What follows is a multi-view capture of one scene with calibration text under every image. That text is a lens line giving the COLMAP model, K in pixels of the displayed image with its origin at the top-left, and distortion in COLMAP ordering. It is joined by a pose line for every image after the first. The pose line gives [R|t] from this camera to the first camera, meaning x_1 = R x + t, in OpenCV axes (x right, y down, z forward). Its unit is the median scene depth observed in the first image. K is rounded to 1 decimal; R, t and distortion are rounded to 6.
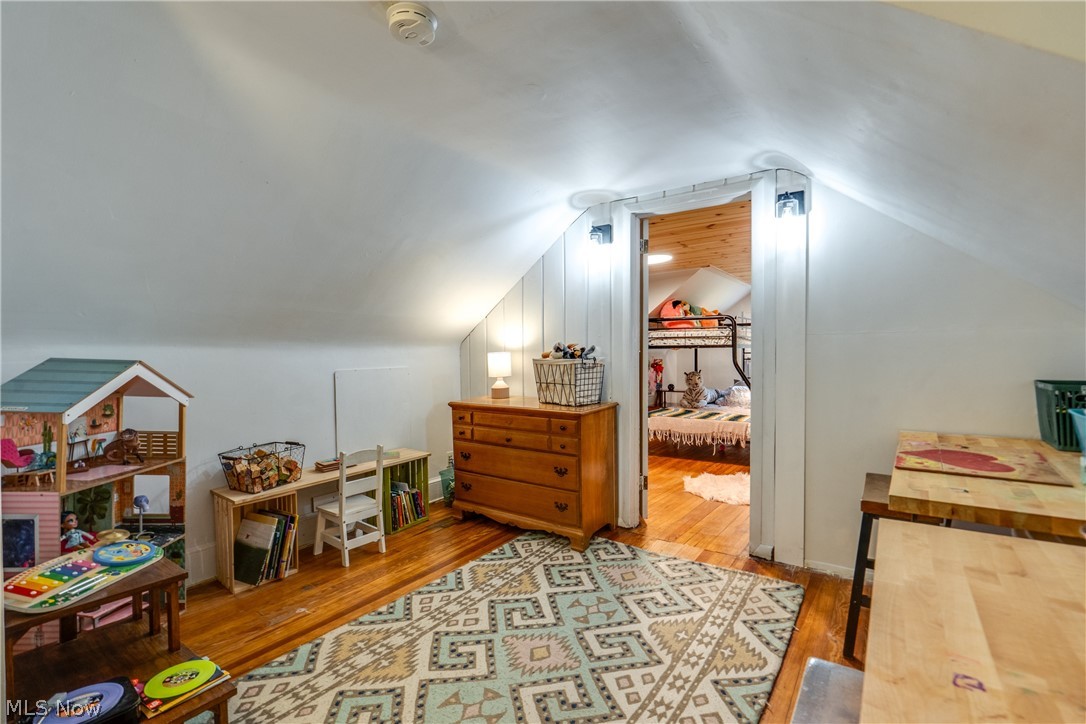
lens RADIAL K [[528.9, 0, 545.8], [0, 528.9, 359.9], [0, 0, 1]] dist [-0.010338, 0.001641]
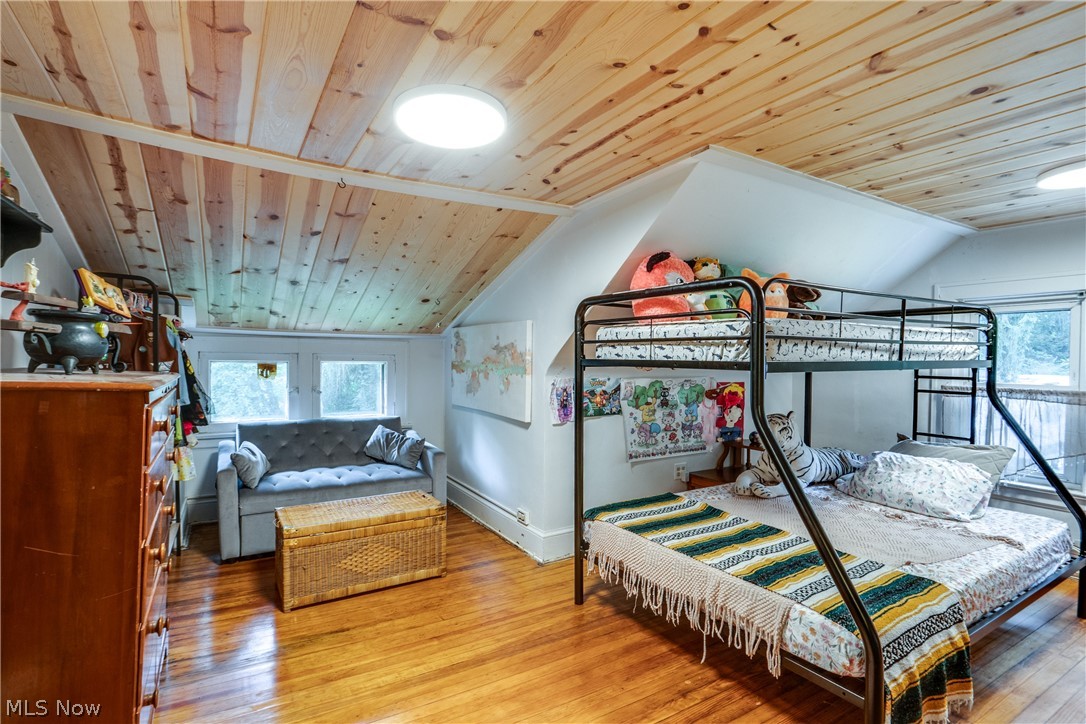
lens RADIAL K [[528.9, 0, 507.6], [0, 528.9, 369.7], [0, 0, 1]] dist [-0.010338, 0.001641]
pose [[0.890580, 0.020688, -0.454356, 0.334570], [-0.015627, 0.999767, 0.014892, -0.024078], [0.454558, -0.006162, 0.890696, 0.574613]]
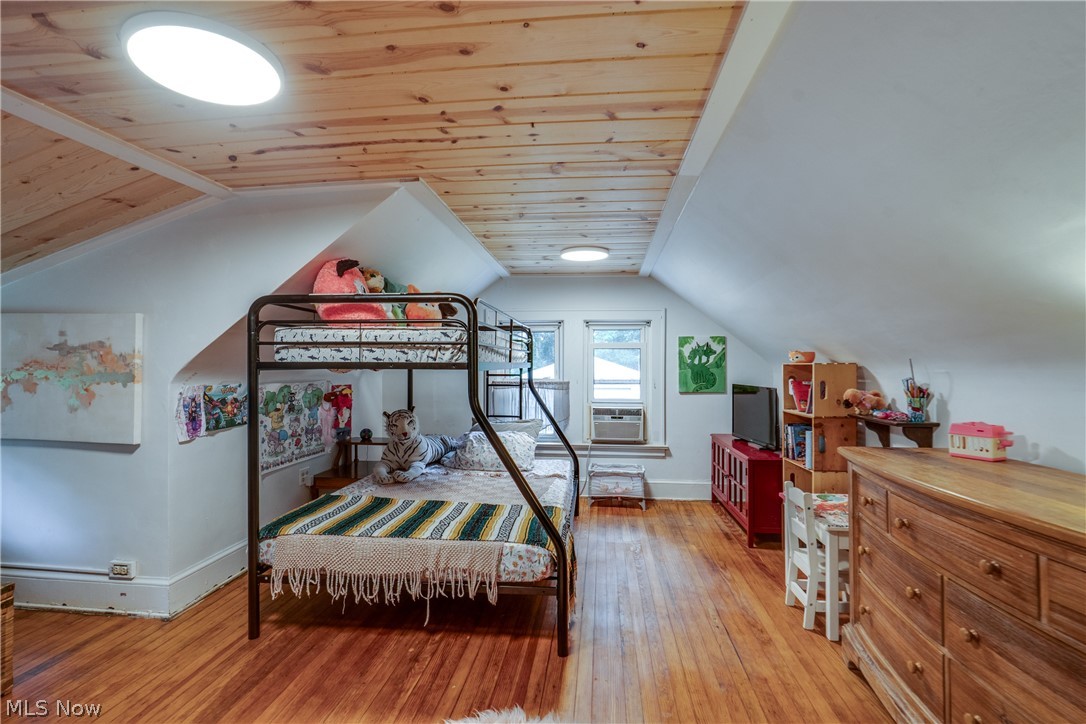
lens RADIAL K [[528.9, 0, 544.0], [0, 528.9, 361.7], [0, 0, 1]] dist [-0.010338, 0.001641]
pose [[0.888207, 0.008874, 0.459358, 0.193283], [0.000591, 0.999791, -0.020456, -0.019060], [-0.459444, 0.018441, 0.888015, 0.542888]]
